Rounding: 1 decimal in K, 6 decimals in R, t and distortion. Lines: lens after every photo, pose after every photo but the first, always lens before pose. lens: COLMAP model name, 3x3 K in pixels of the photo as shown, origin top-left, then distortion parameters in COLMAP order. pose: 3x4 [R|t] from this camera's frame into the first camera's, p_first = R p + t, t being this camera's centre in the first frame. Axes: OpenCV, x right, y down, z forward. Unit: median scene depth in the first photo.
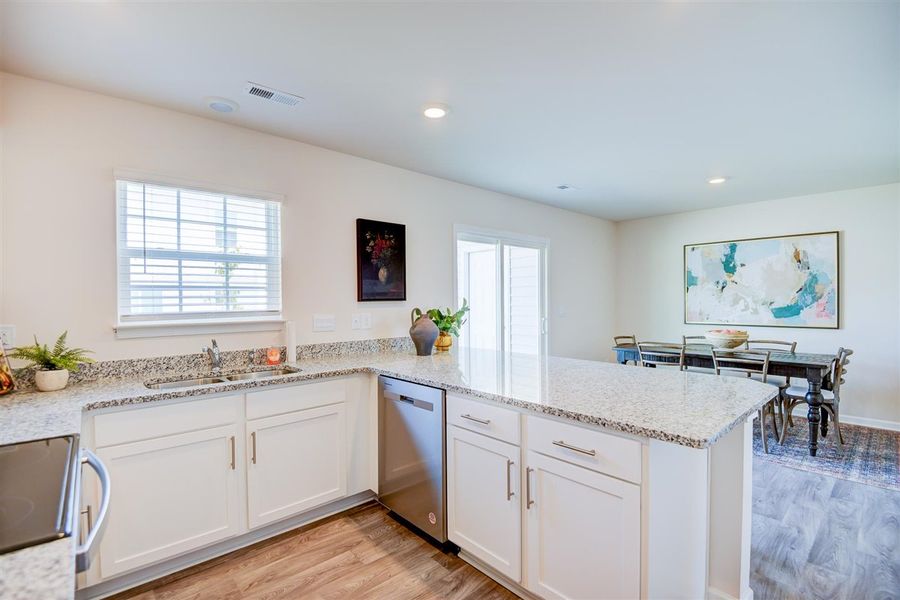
lens RADIAL K [[414.6, 0, 450.5], [0, 414.6, 301.0], [0, 0, 1]] dist [-0.000595, -0.014353]
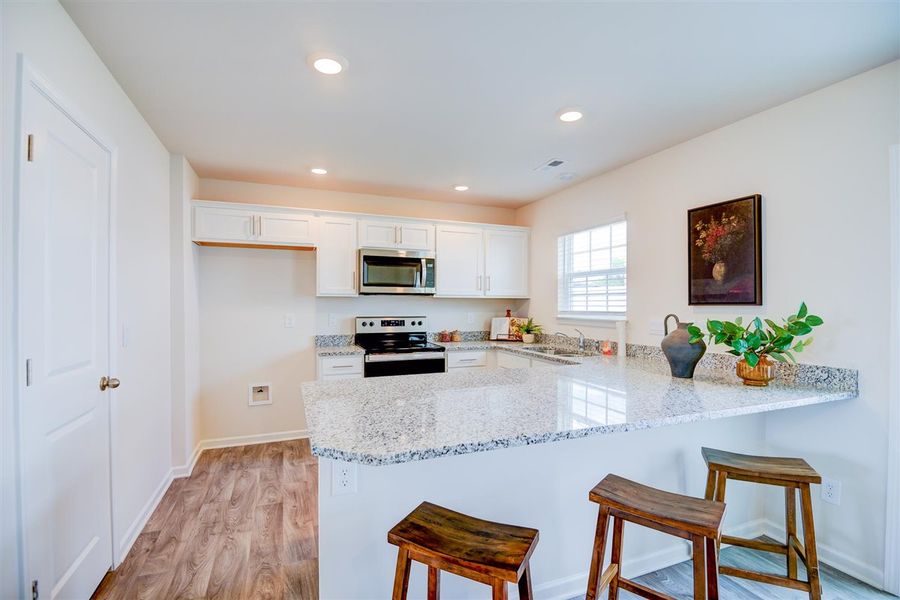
lens RADIAL K [[414.6, 0, 450.6], [0, 414.6, 307.7], [0, 0, 1]] dist [-0.000595, -0.014353]
pose [[-0.345284, 0.019036, -0.938305, 0.735787], [-0.002290, 0.999774, 0.021125, -0.010854], [0.938495, 0.009443, -0.345163, 0.796876]]
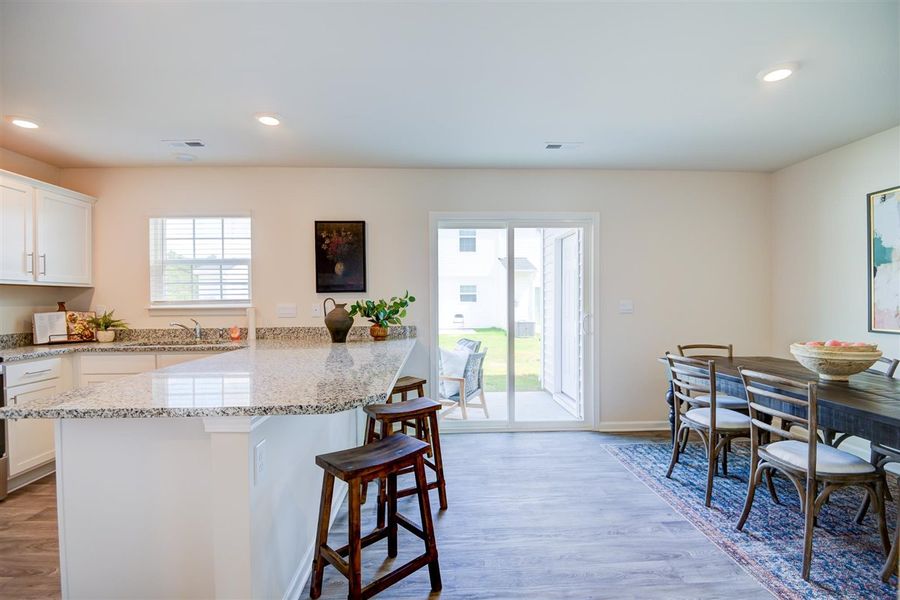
lens RADIAL K [[414.6, 0, 443.0], [0, 414.6, 303.1], [0, 0, 1]] dist [-0.000595, -0.014353]
pose [[0.770665, 0.006584, -0.637206, 0.755386], [-0.001159, 0.999959, 0.008931, 0.017999], [0.637239, -0.006144, 0.770642, 0.322692]]
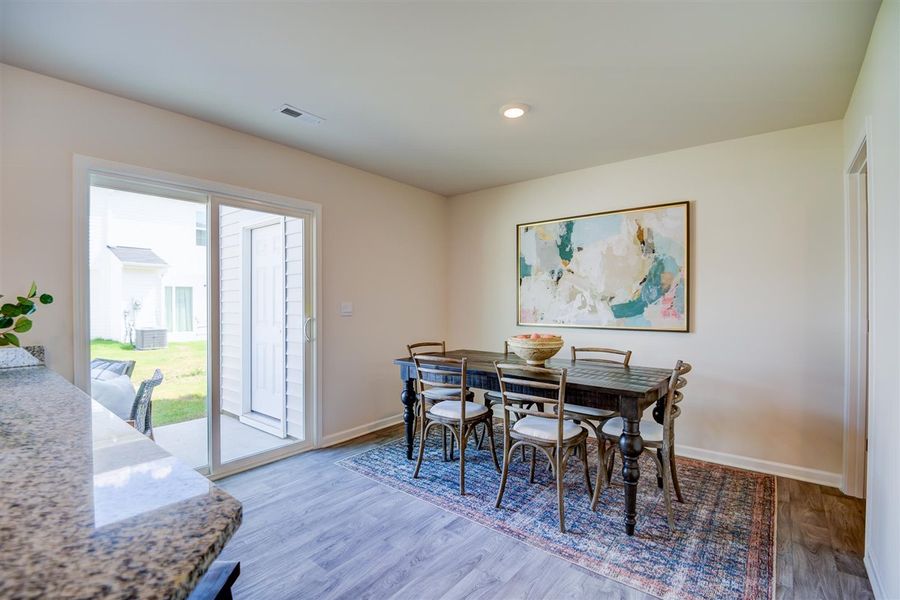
lens RADIAL K [[414.6, 0, 446.6], [0, 414.6, 304.2], [0, 0, 1]] dist [-0.000595, -0.014353]
pose [[0.987686, 0.003249, 0.156416, 0.503682], [-0.003515, 0.999993, 0.001423, 0.022558], [-0.156411, -0.001955, 0.987690, 0.412346]]
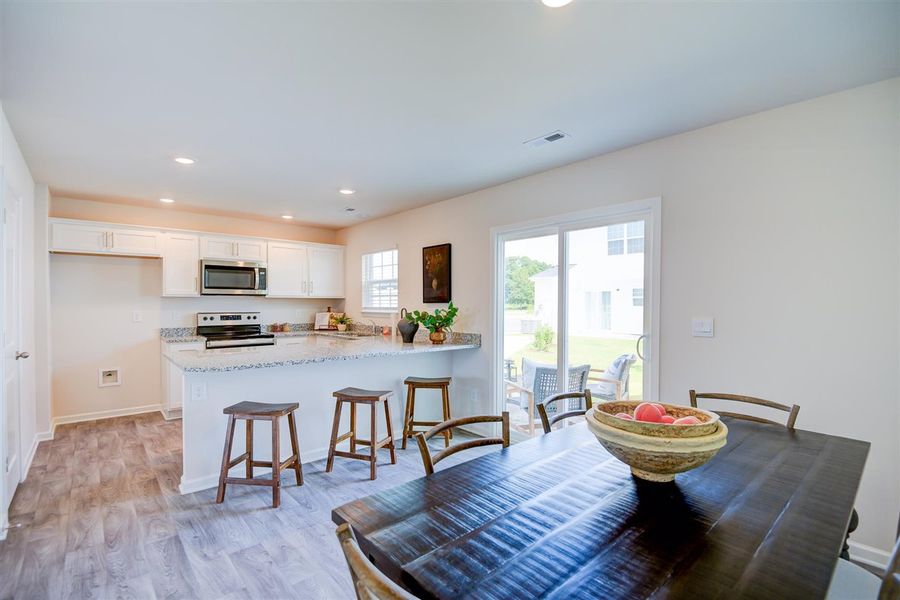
lens RADIAL K [[414.6, 0, 453.1], [0, 414.6, 307.3], [0, 0, 1]] dist [-0.000595, -0.014353]
pose [[-0.007604, 0.021971, -0.999730, 1.210939], [-0.004836, 0.999746, 0.022008, -0.016534], [0.999959, 0.005002, -0.007495, 1.069583]]
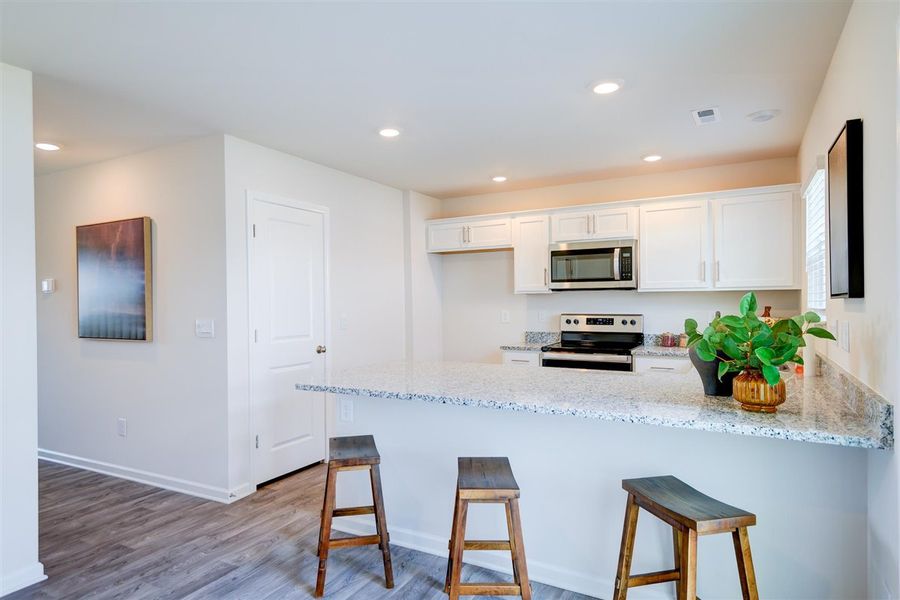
lens RADIAL K [[534.9, 0, 445.2], [0, 534.9, 308.8], [0, 0, 1]] dist [0.036686, -0.000278]
pose [[-0.945638, 0.023585, -0.324364, 0.490631], [0.018315, 0.999646, 0.019291, -0.007747], [0.324704, 0.012302, -0.945736, 1.457719]]
